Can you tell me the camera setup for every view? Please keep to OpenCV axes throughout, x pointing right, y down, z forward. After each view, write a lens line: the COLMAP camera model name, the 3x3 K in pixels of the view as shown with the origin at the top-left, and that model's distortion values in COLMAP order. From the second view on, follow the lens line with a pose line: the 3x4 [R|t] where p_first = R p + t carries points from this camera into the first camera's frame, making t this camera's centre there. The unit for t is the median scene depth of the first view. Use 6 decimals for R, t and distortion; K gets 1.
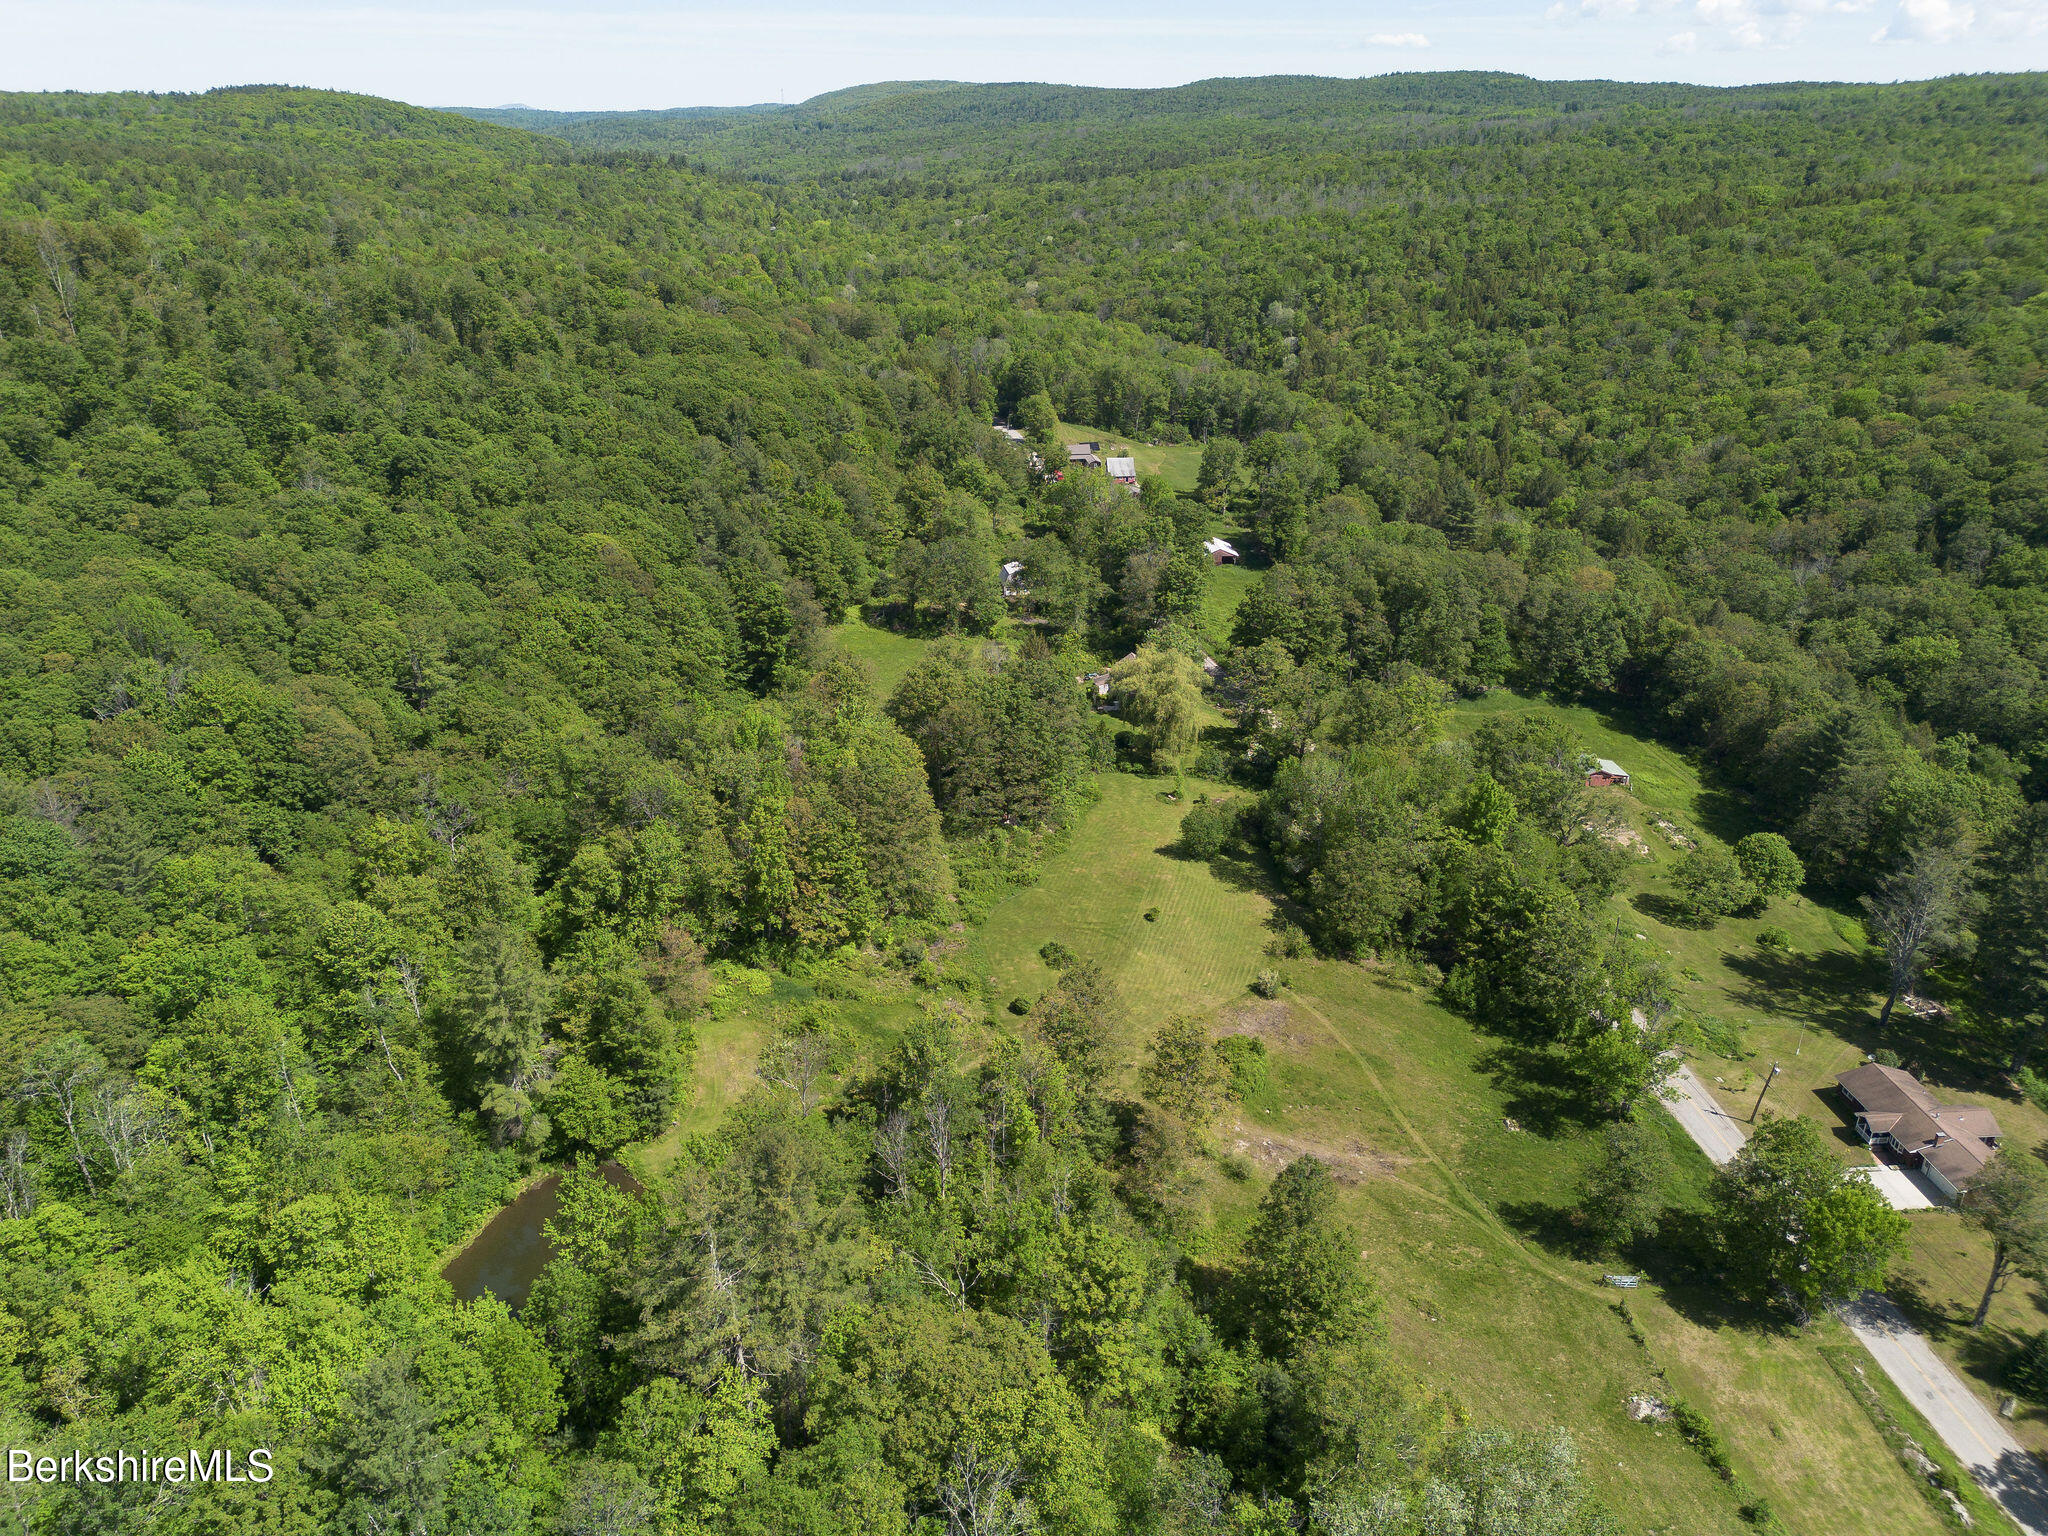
lens RADIAL K [[1458.6, 0, 1024.0], [0, 1458.6, 768.0], [0, 0, 1]] dist [0.050992, -0.043916]
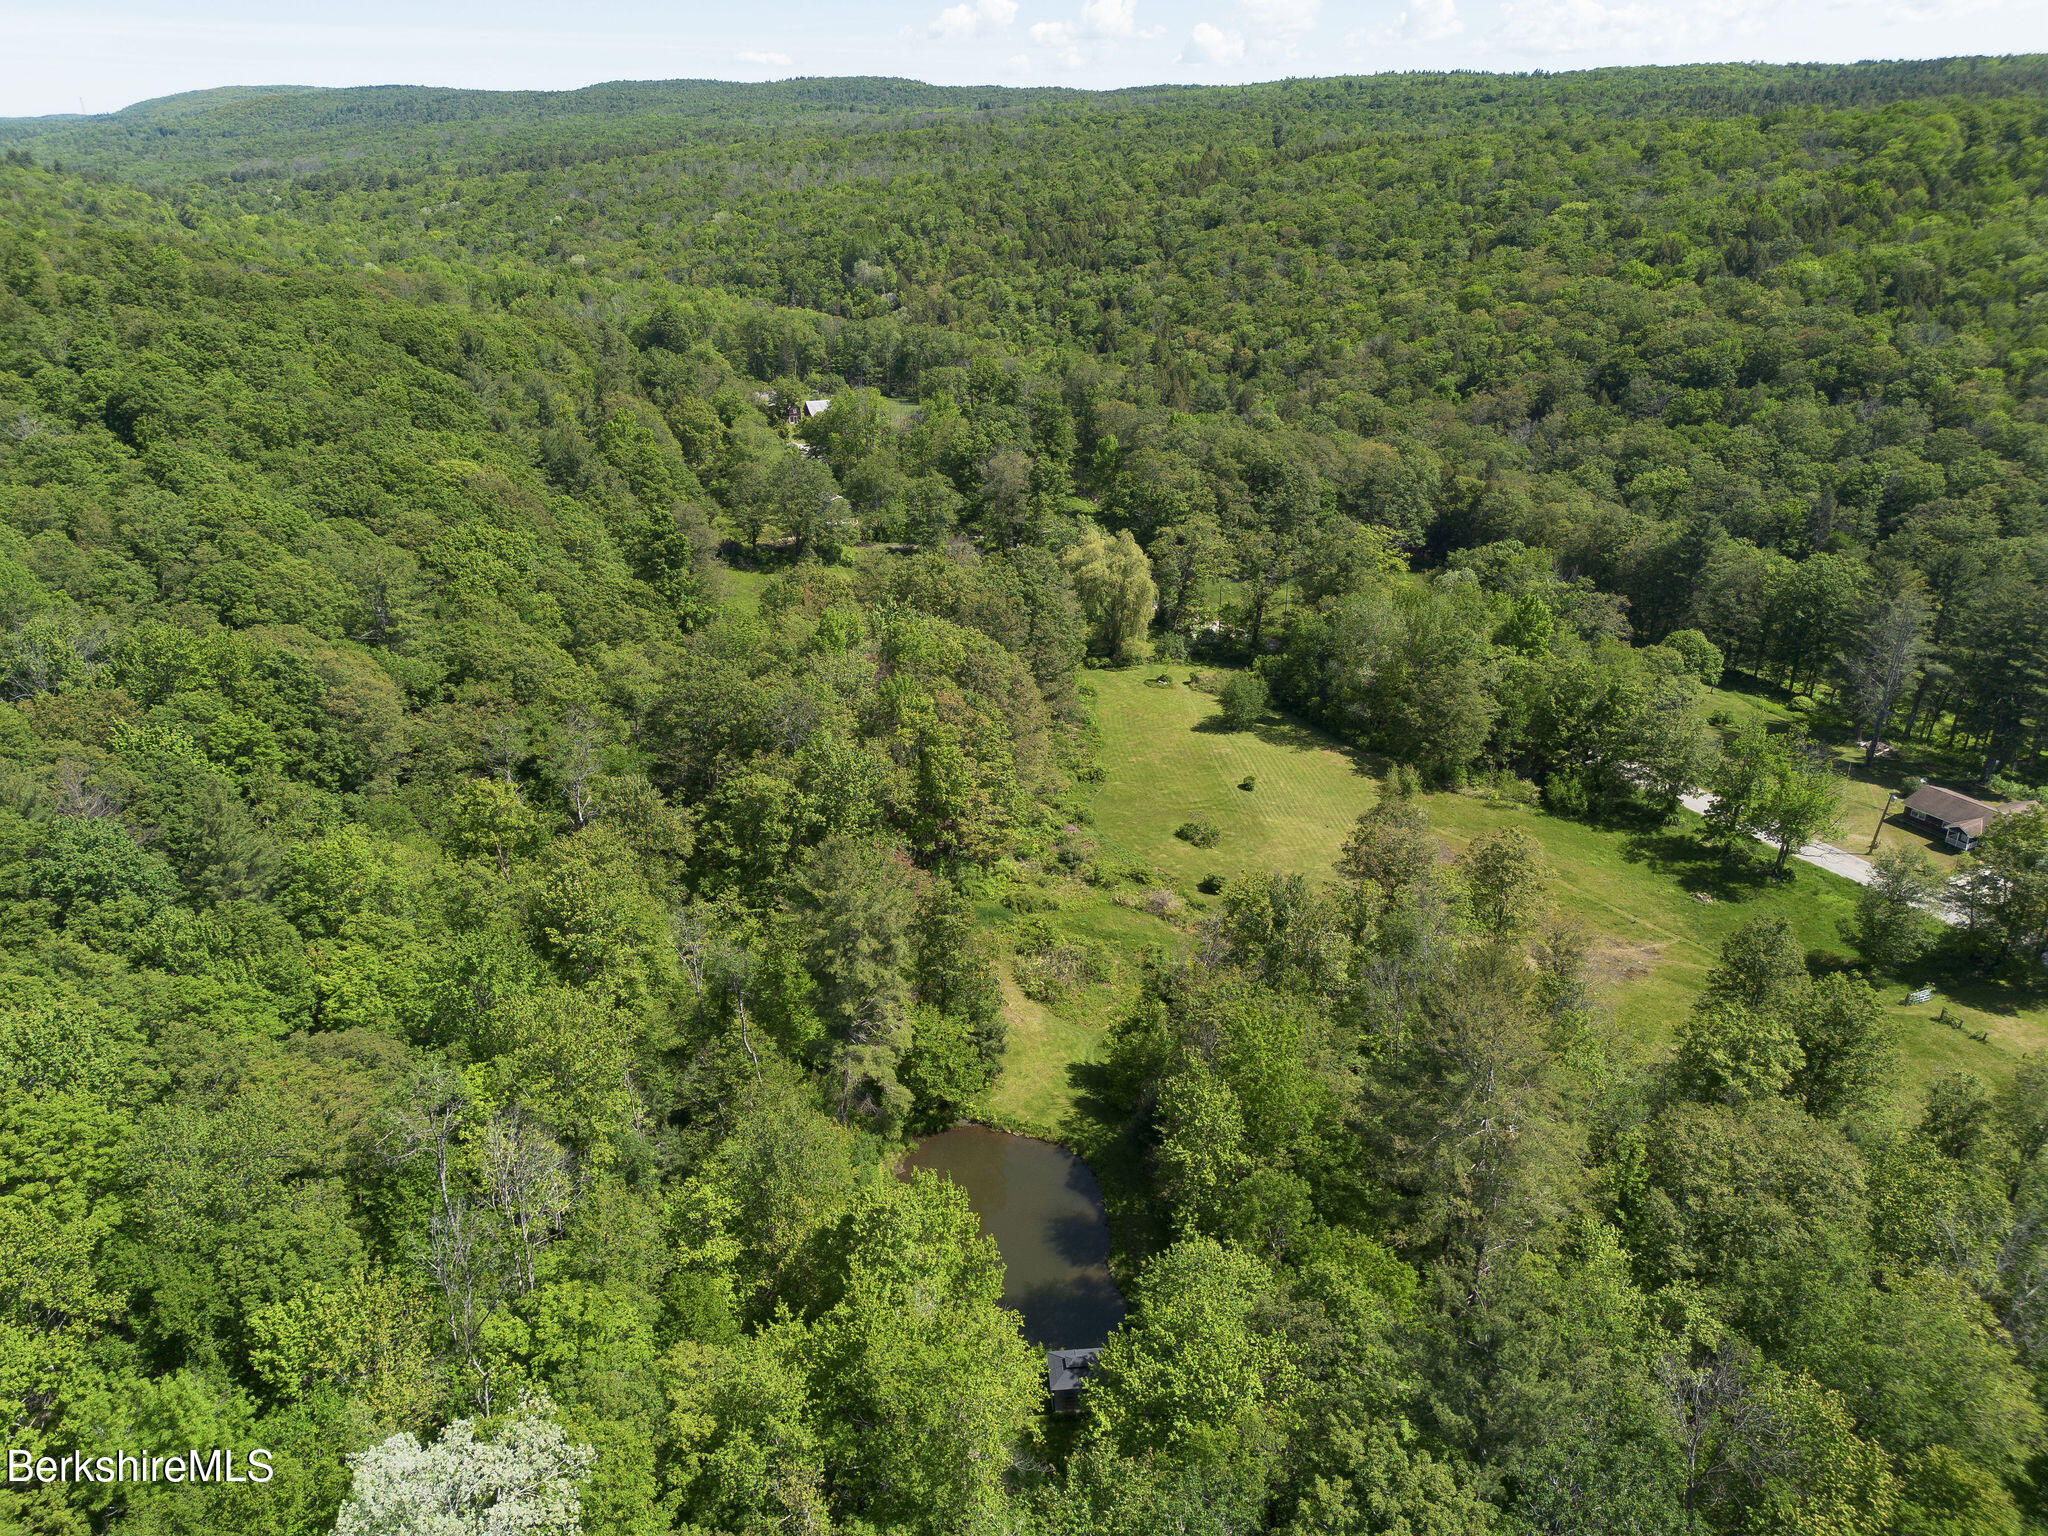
lens RADIAL K [[1458.6, 0, 1024.0], [0, 1458.6, 768.0], [0, 0, 1]] dist [0.050992, -0.043916]
pose [[0.923913, -0.160097, 0.347498, -0.252447], [0.164150, 0.986272, 0.017952, 0.034635], [-0.345601, 0.040456, 0.937509, 0.120694]]
